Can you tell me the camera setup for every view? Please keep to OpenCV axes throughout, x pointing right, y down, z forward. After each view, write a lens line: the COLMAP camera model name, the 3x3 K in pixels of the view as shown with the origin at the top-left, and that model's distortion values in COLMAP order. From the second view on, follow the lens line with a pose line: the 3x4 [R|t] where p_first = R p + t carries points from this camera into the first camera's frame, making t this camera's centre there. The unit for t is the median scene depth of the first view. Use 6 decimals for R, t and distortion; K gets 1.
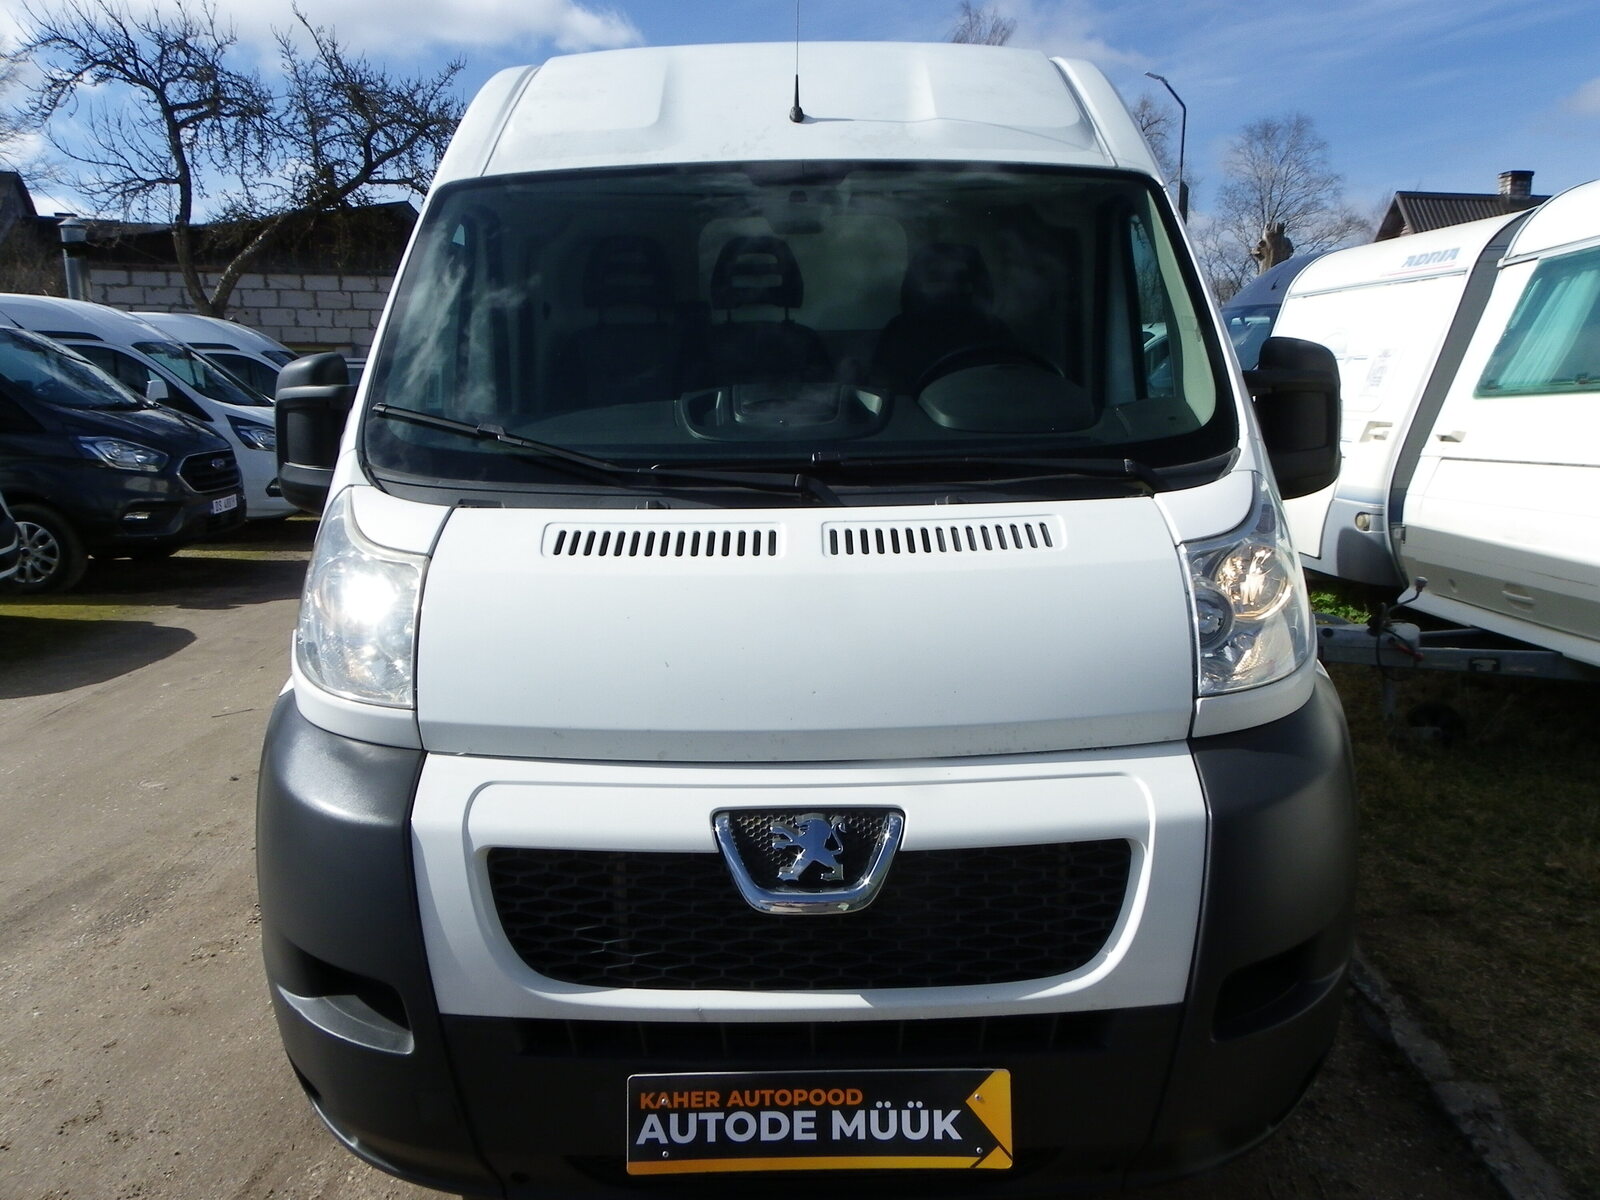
lens RADIAL K [[1202.0, 0, 810.5], [0, 1202.0, 590.9], [0, 0, 1]] dist [-0.030013, 0.014367]
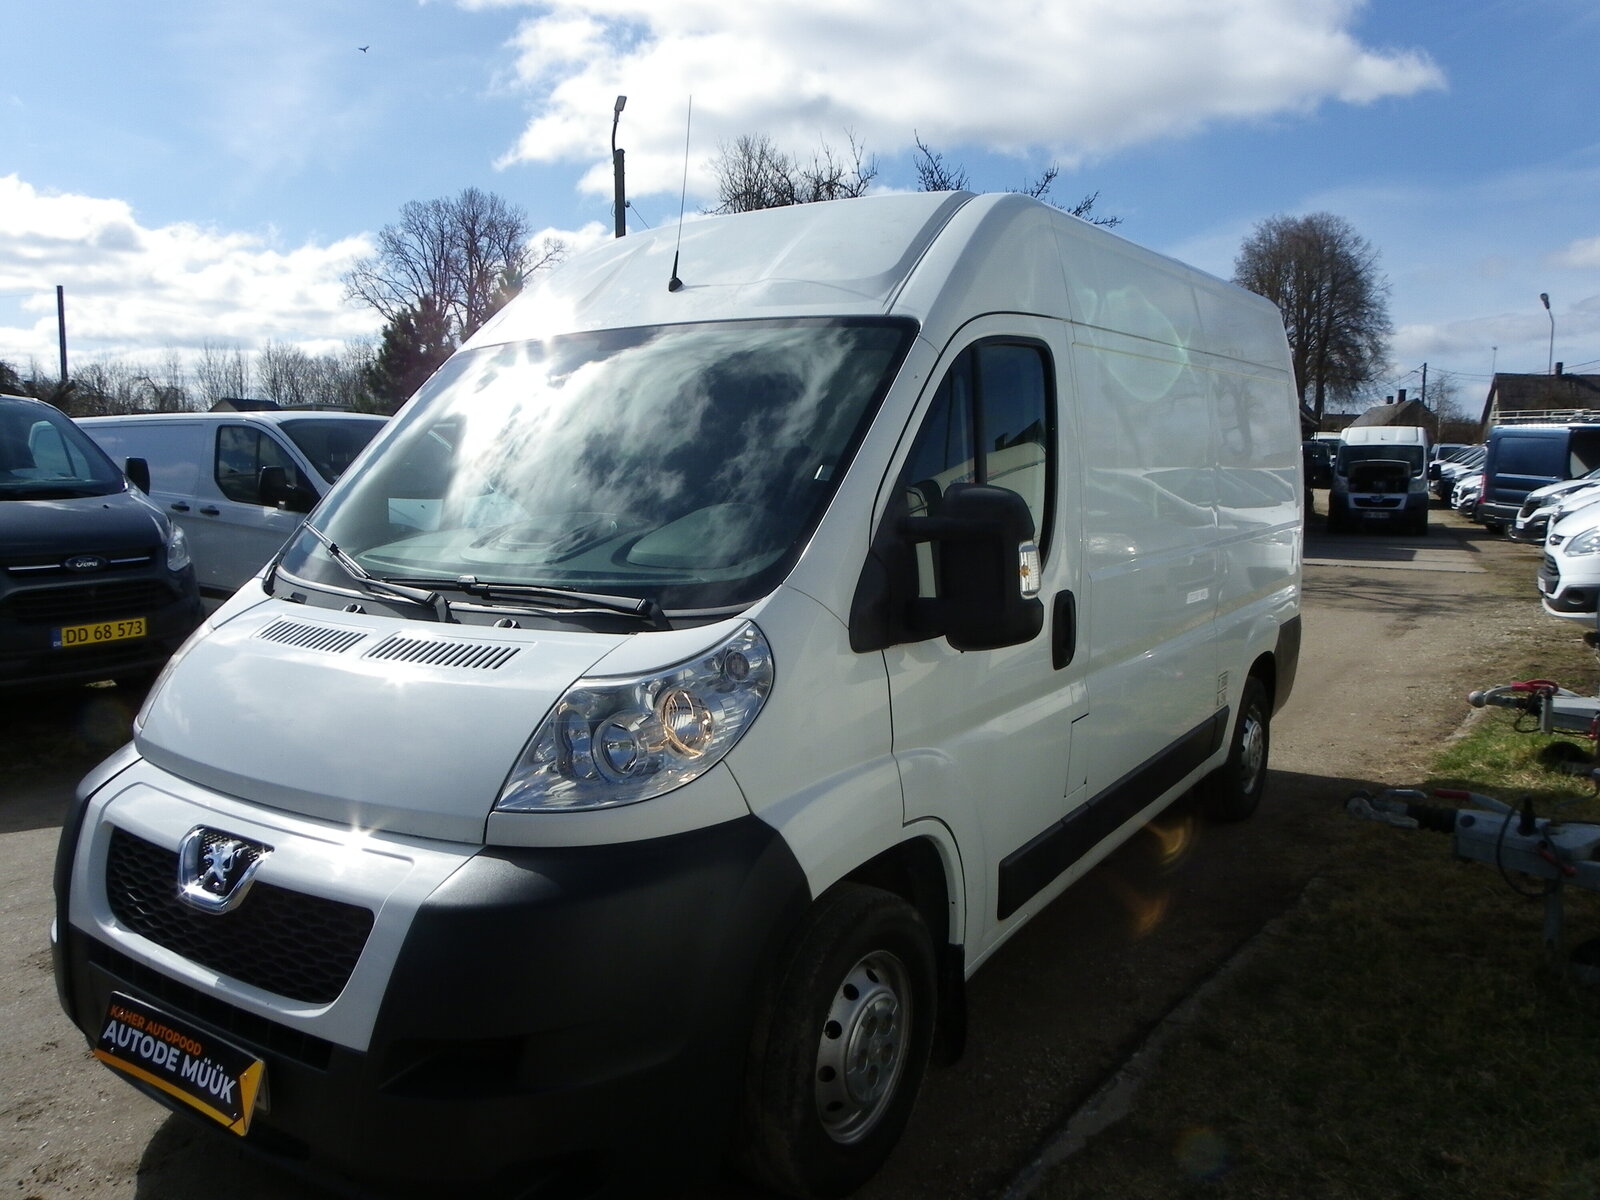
lens RADIAL K [[1202.0, 0, 810.5], [0, 1202.0, 590.9], [0, 0, 1]] dist [-0.030013, 0.014367]
pose [[0.833687, 0.072586, -0.547447, 1.332400], [-0.108969, 0.993456, -0.034223, -0.127923], [0.541380, 0.088186, 0.836140, 0.196686]]
